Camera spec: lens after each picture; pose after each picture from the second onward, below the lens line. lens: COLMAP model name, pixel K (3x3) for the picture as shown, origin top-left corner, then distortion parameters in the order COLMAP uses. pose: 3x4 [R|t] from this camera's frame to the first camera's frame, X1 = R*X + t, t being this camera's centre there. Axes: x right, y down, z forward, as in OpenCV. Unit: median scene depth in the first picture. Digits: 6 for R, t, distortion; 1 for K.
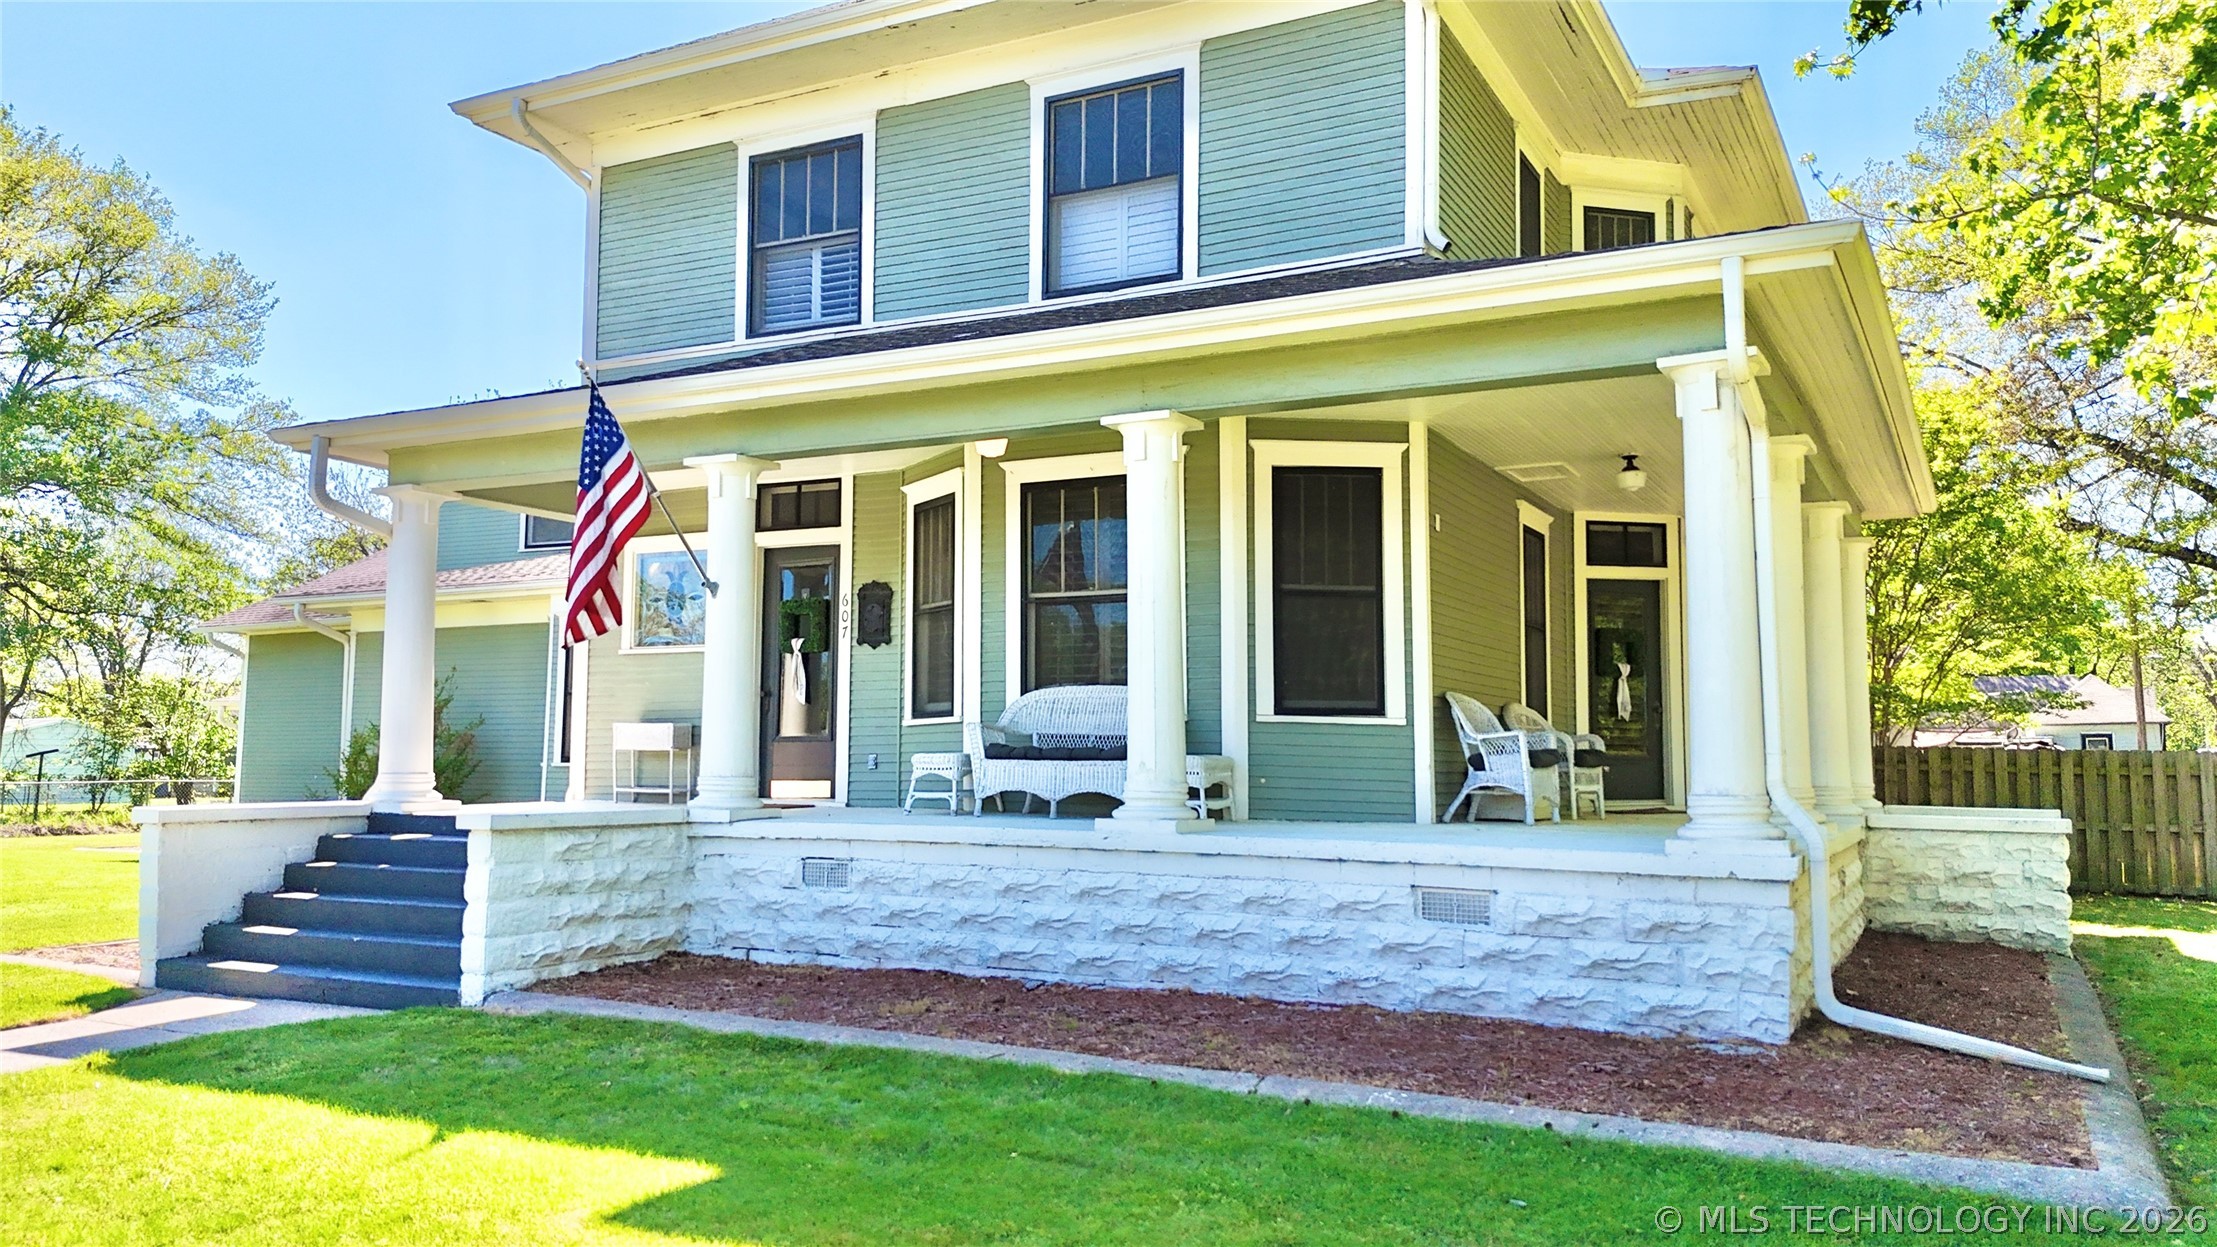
lens RADIAL K [[1625.2, 0, 1119.8], [0, 1625.2, 626.4], [0, 0, 1]] dist [0.081465, -0.093866]
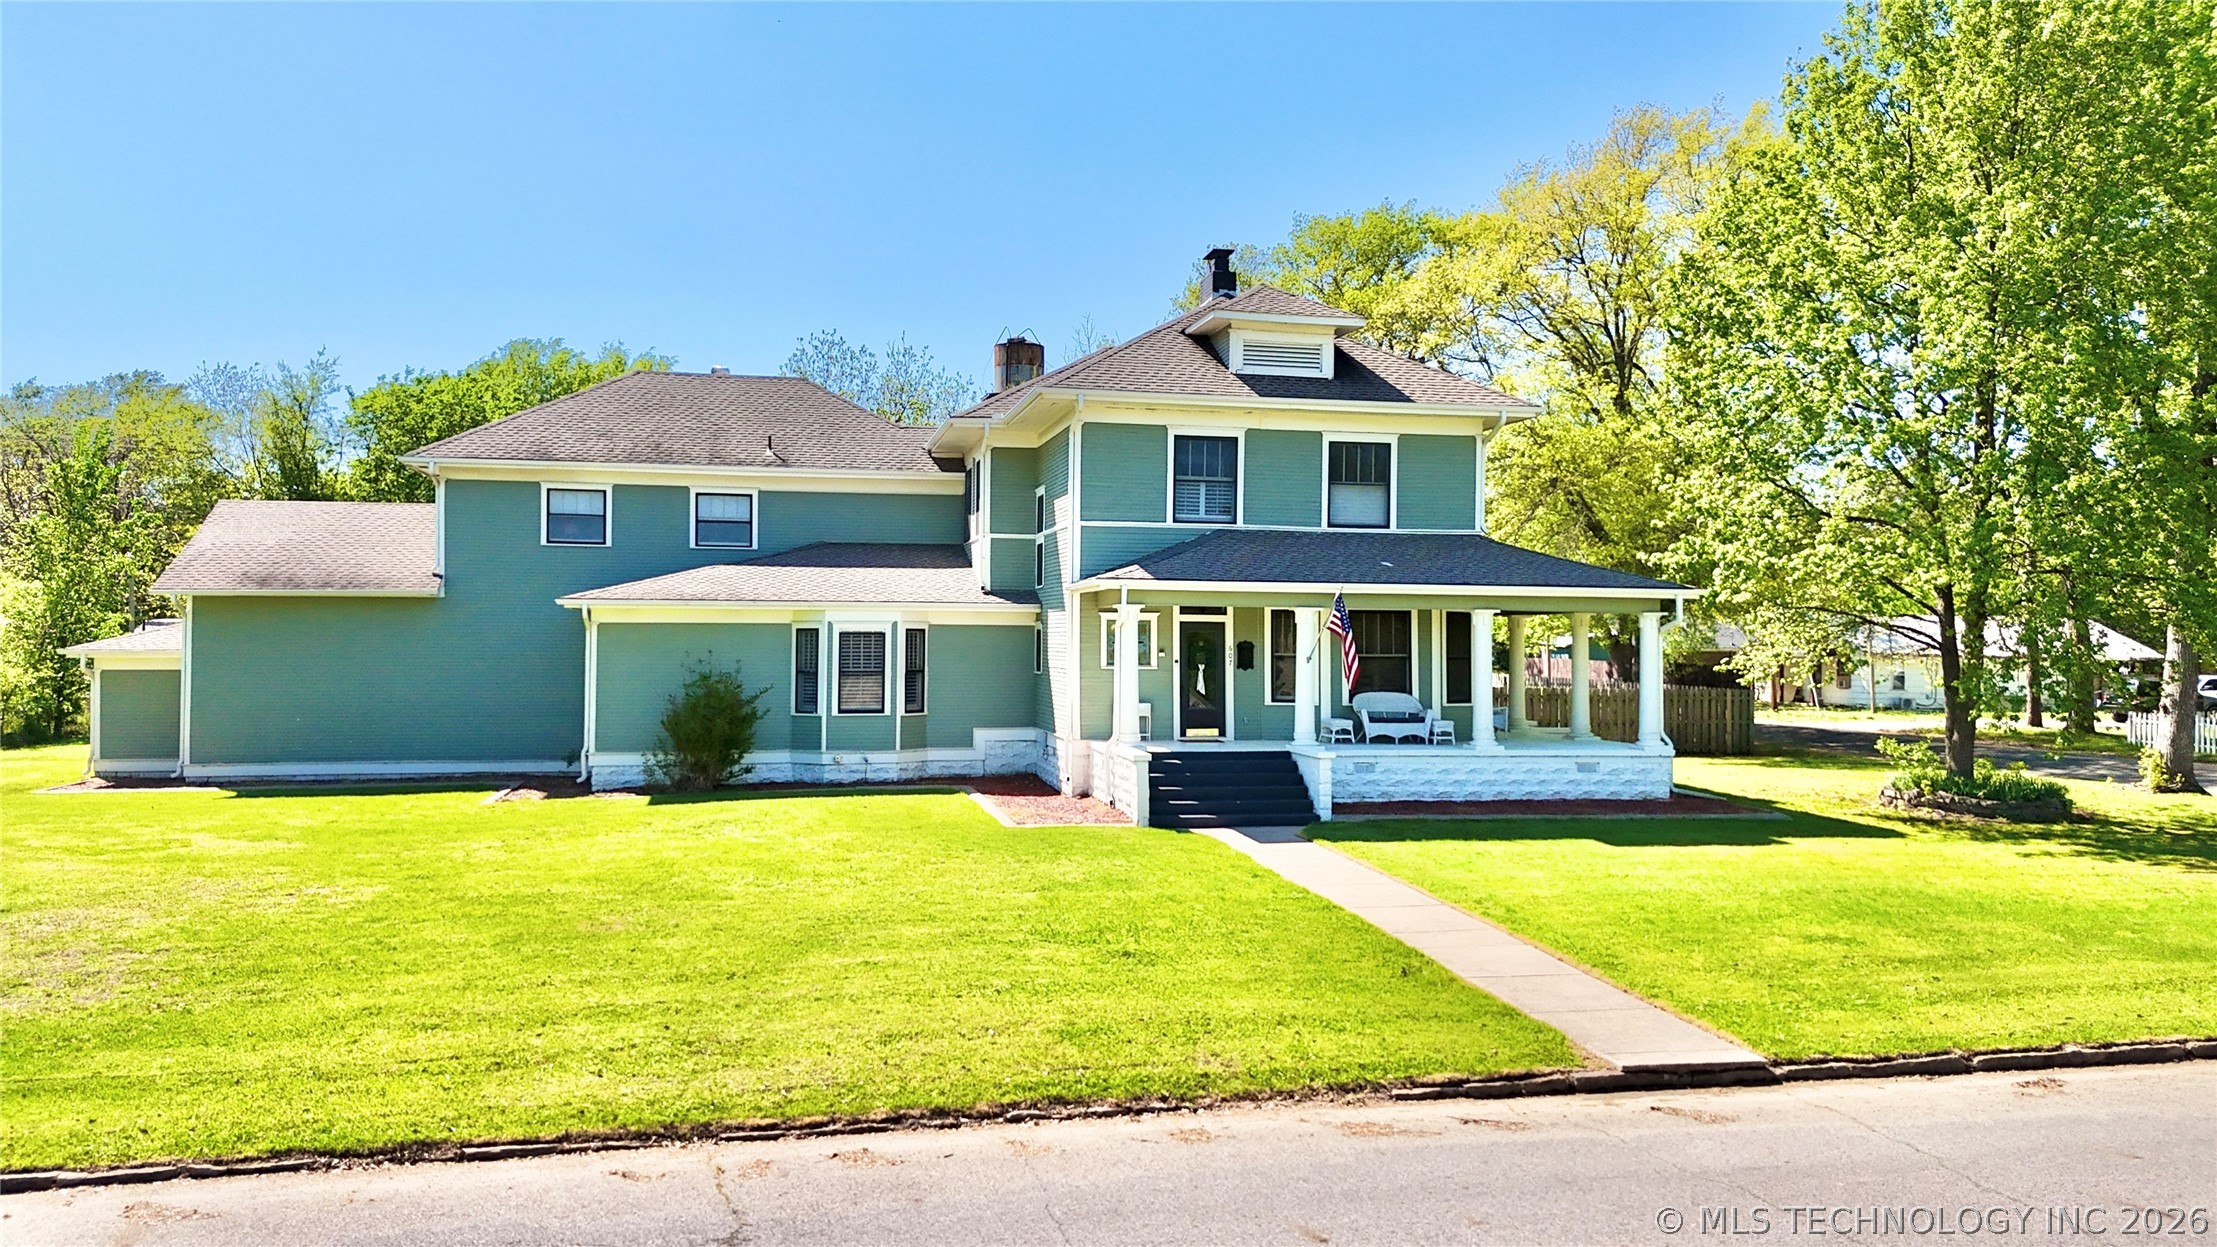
lens RADIAL K [[1625.2, 0, 1101.5], [0, 1625.2, 624.9], [0, 0, 1]] dist [0.081465, -0.093866]
pose [[0.772472, 0.004225, 0.635035, -2.096003], [-0.055417, 0.996612, 0.060780, -0.212253], [-0.632626, -0.082142, 0.770089, -0.737694]]
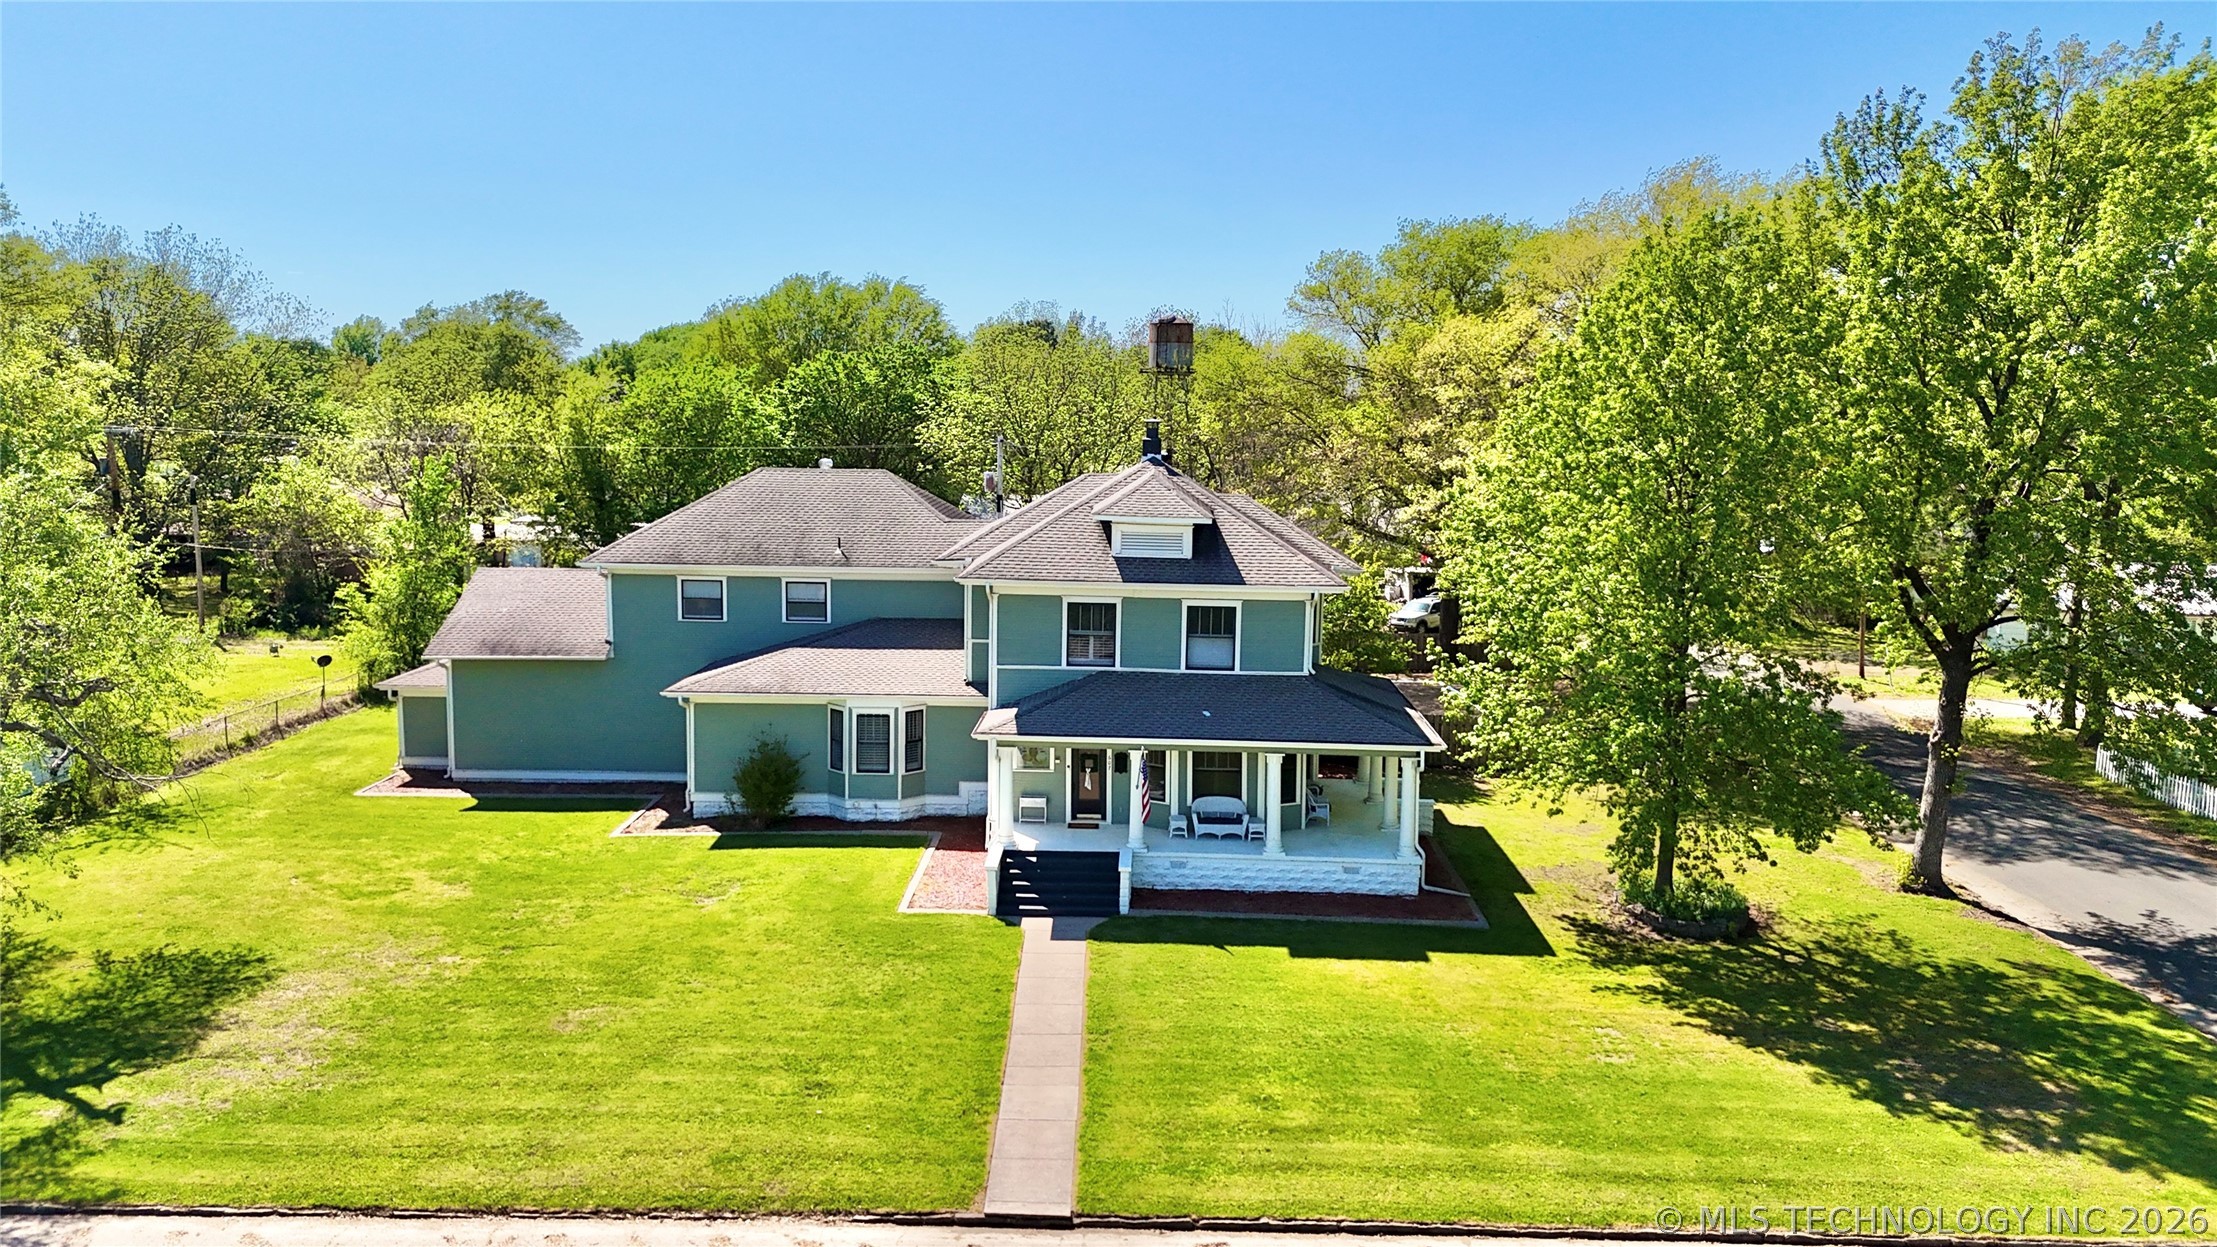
lens RADIAL K [[1625.2, 0, 1102.6], [0, 1625.2, 605.3], [0, 0, 1]] dist [0.081465, -0.093866]
pose [[0.894820, -0.049120, 0.443717, -1.837011], [-0.045985, 0.978500, 0.201056, -1.099040], [-0.444053, -0.200313, 0.873322, -1.929639]]
